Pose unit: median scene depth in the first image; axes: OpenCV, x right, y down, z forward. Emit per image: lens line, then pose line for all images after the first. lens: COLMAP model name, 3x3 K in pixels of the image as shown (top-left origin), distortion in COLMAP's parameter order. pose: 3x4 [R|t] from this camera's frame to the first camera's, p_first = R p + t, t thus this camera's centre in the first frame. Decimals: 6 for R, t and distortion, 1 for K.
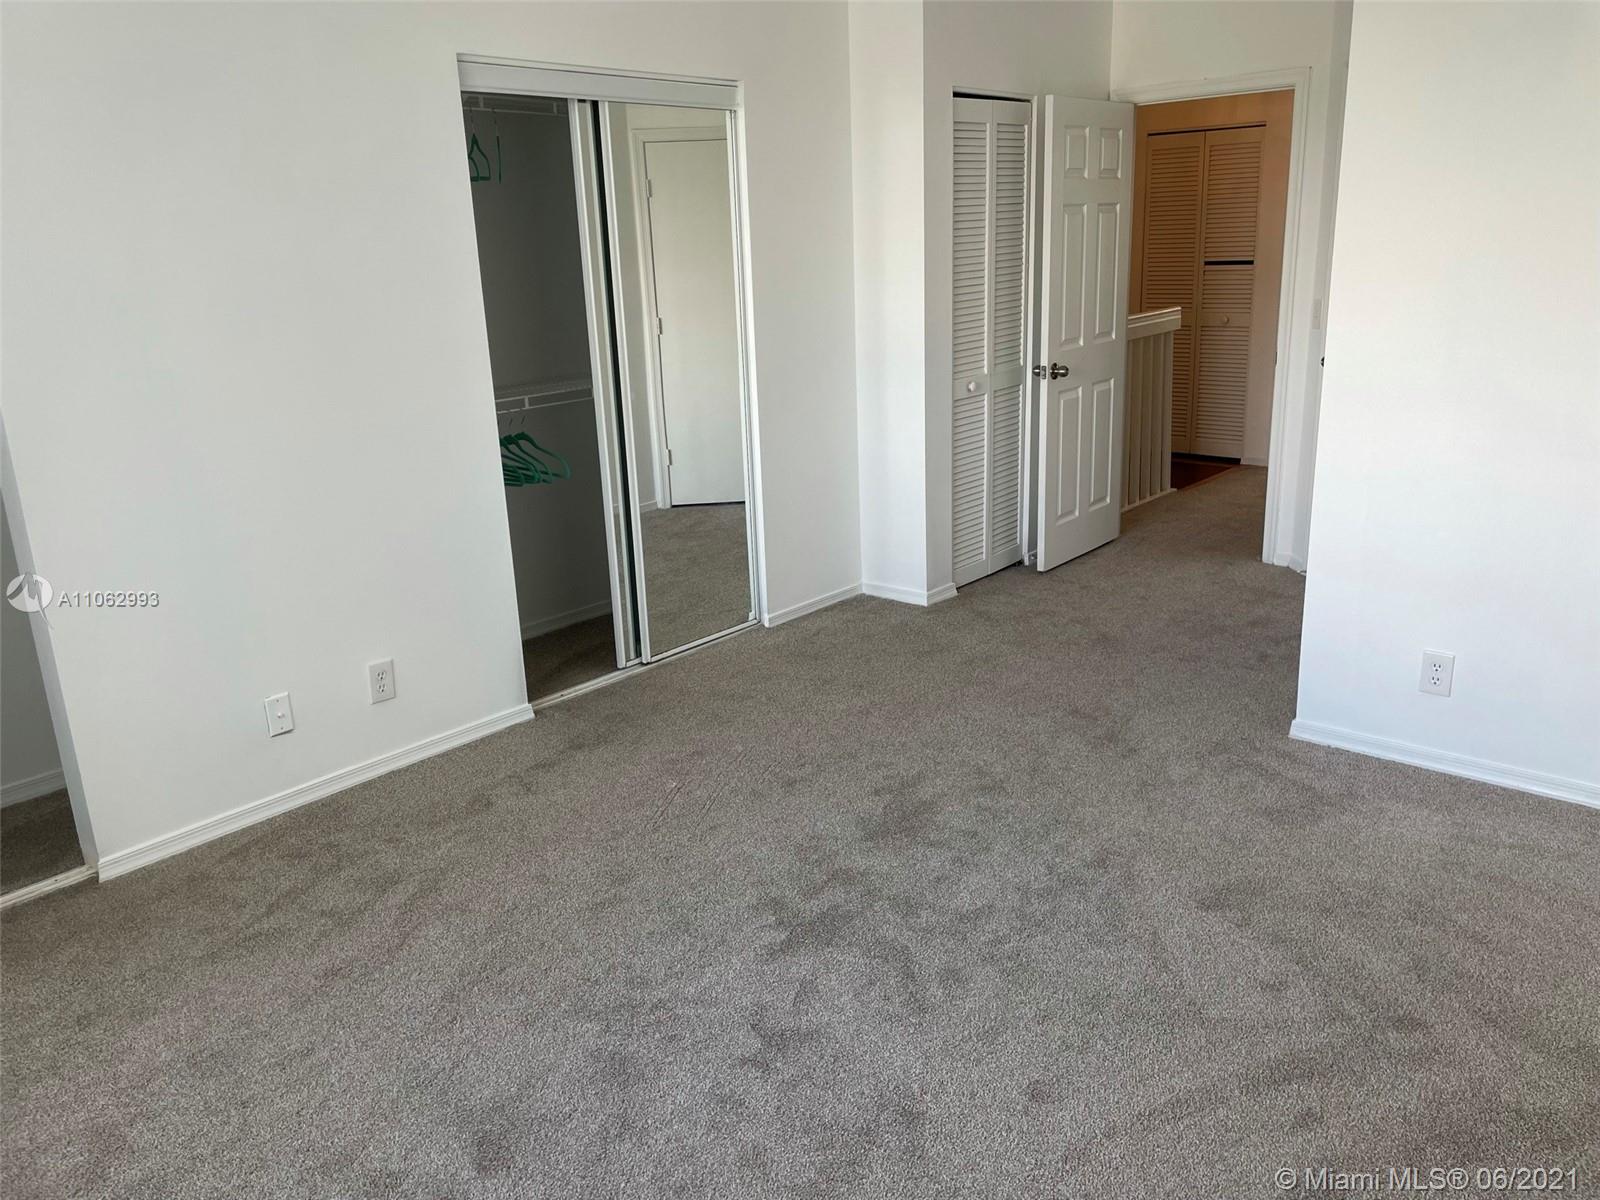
lens RADIAL K [[1211.4, 0, 799.6], [0, 1211.4, 592.8], [0, 0, 1]] dist [0.108913, -0.145209]
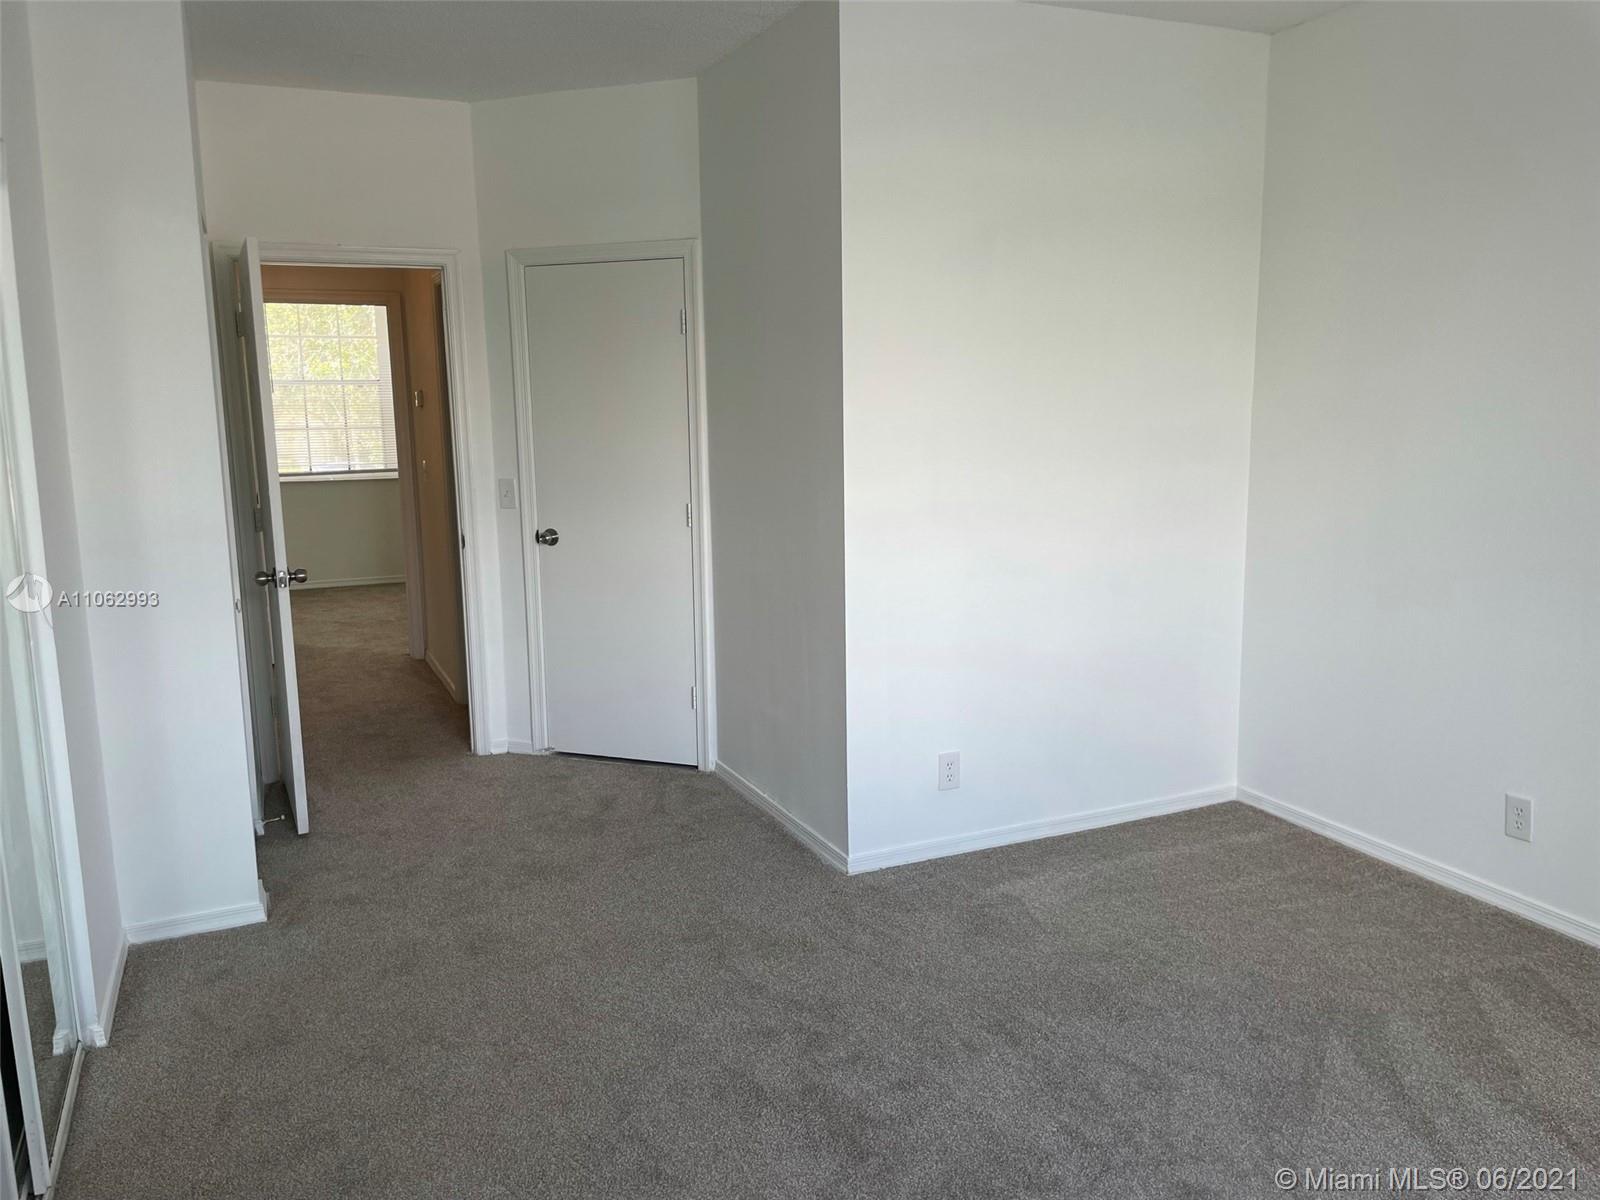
lens RADIAL K [[1211.4, 0, 799.6], [0, 1211.4, 592.8], [0, 0, 1]] dist [0.108913, -0.145209]
pose [[0.413062, -0.113870, 0.903556, -0.387470], [0.256859, 0.966439, 0.004372, -0.095524], [-0.873729, 0.230281, 0.428448, 0.397207]]
